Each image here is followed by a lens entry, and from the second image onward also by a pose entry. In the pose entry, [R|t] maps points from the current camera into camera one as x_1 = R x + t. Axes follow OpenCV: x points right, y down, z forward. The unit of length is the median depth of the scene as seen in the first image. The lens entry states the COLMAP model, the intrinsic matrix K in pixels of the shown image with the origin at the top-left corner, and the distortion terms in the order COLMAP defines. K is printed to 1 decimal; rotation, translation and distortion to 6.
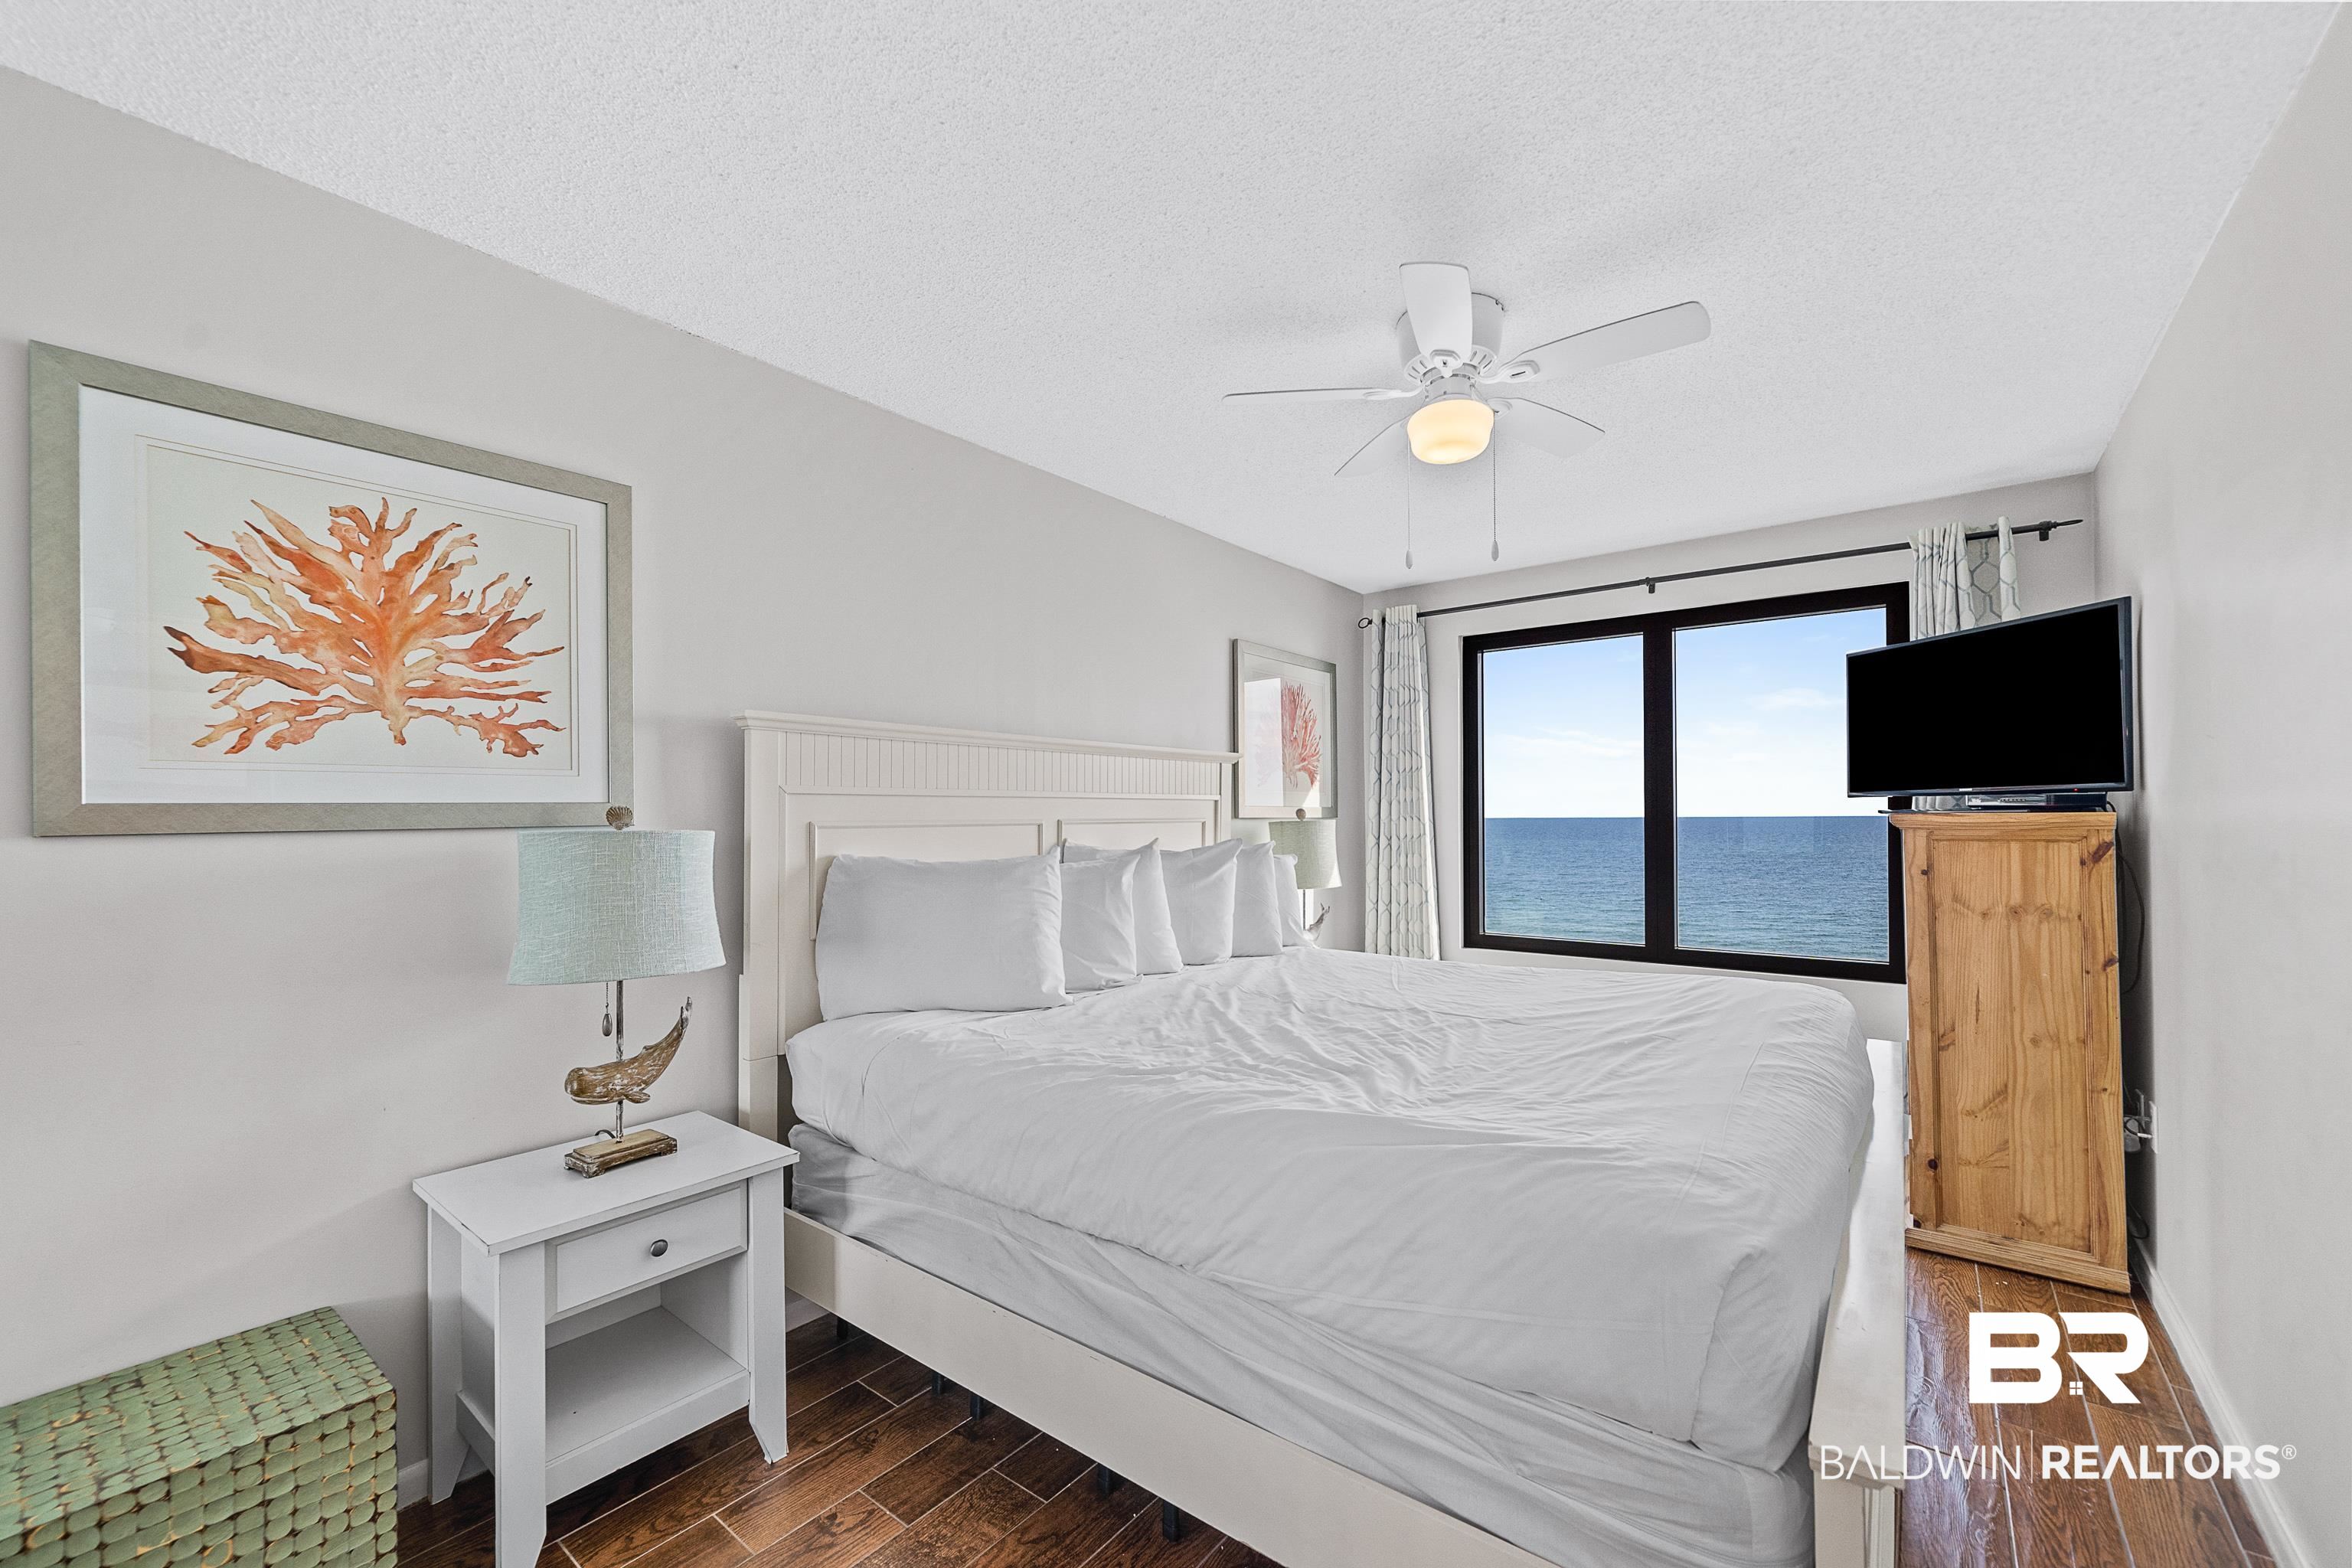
lens RADIAL K [[942.2, 0, 1166.9], [0, 942.2, 793.9], [0, 0, 1]] dist [0.000310, 0.000646]
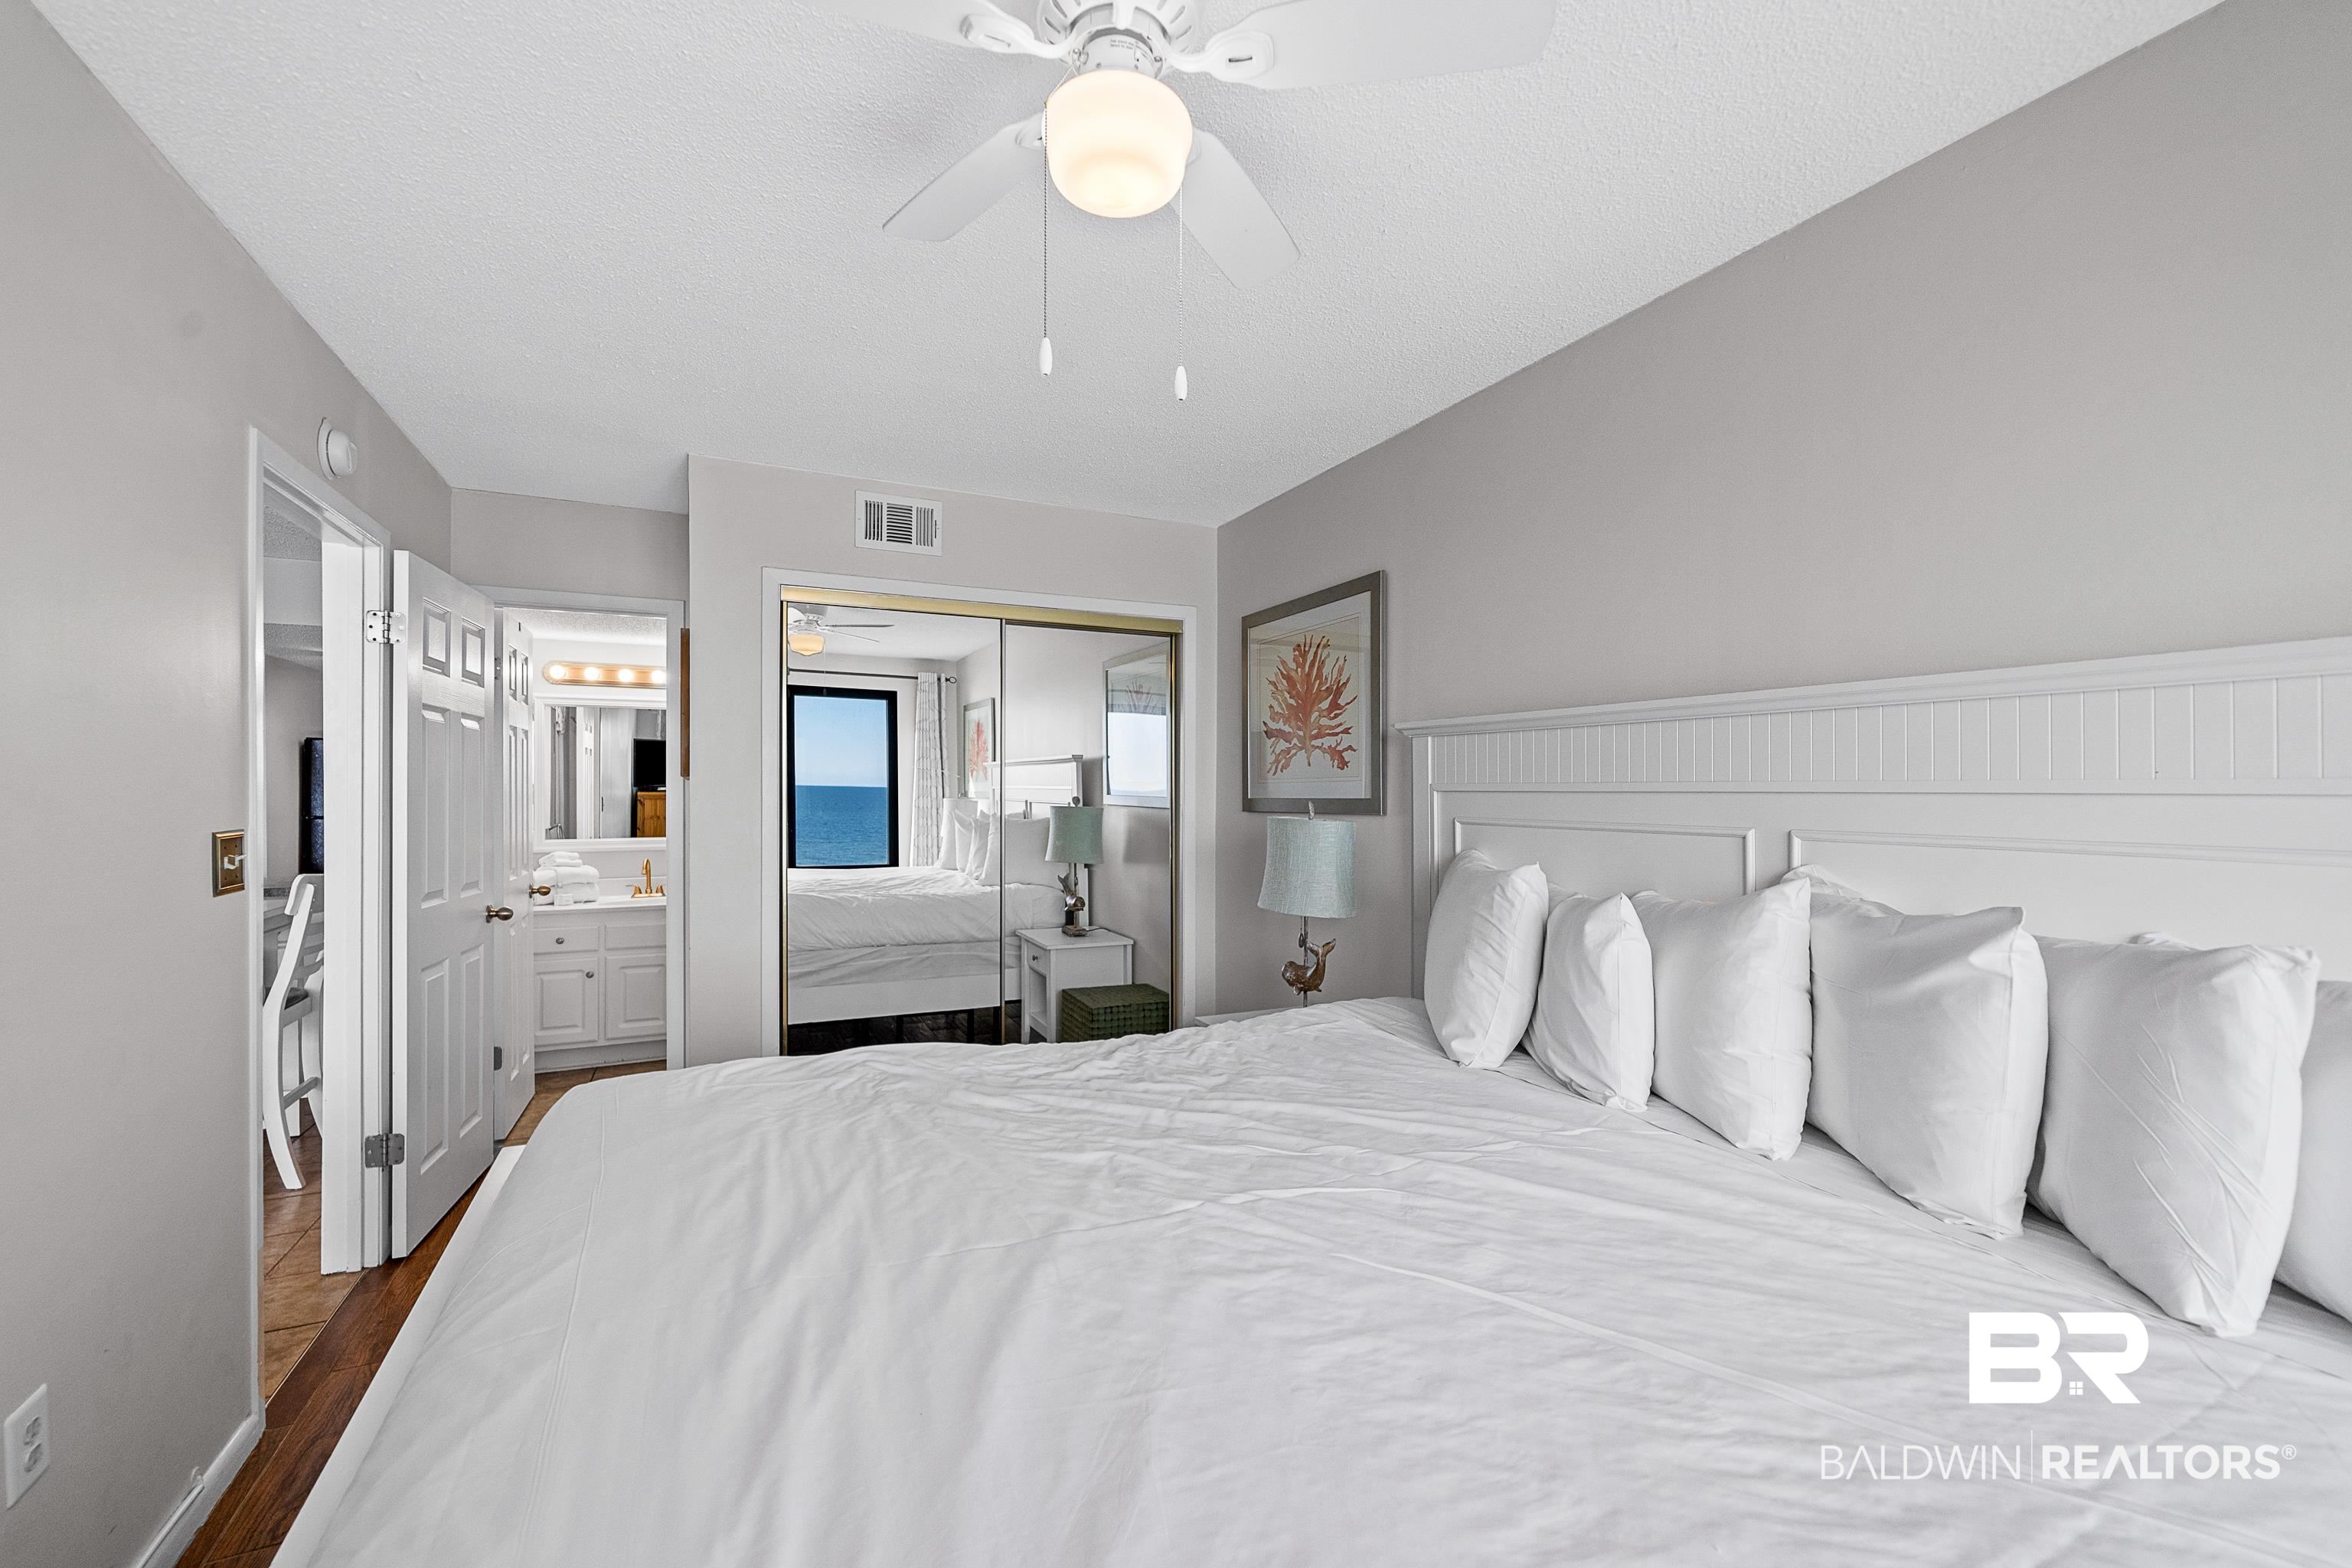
lens RADIAL K [[942.2, 0, 1166.4], [0, 942.2, 789.3], [0, 0, 1]] dist [0.000310, 0.000646]
pose [[-0.438818, 0.006363, -0.898554, 0.943235], [0.020392, 0.999788, -0.002879, -0.008009], [0.898345, -0.019587, -0.438854, 1.525841]]
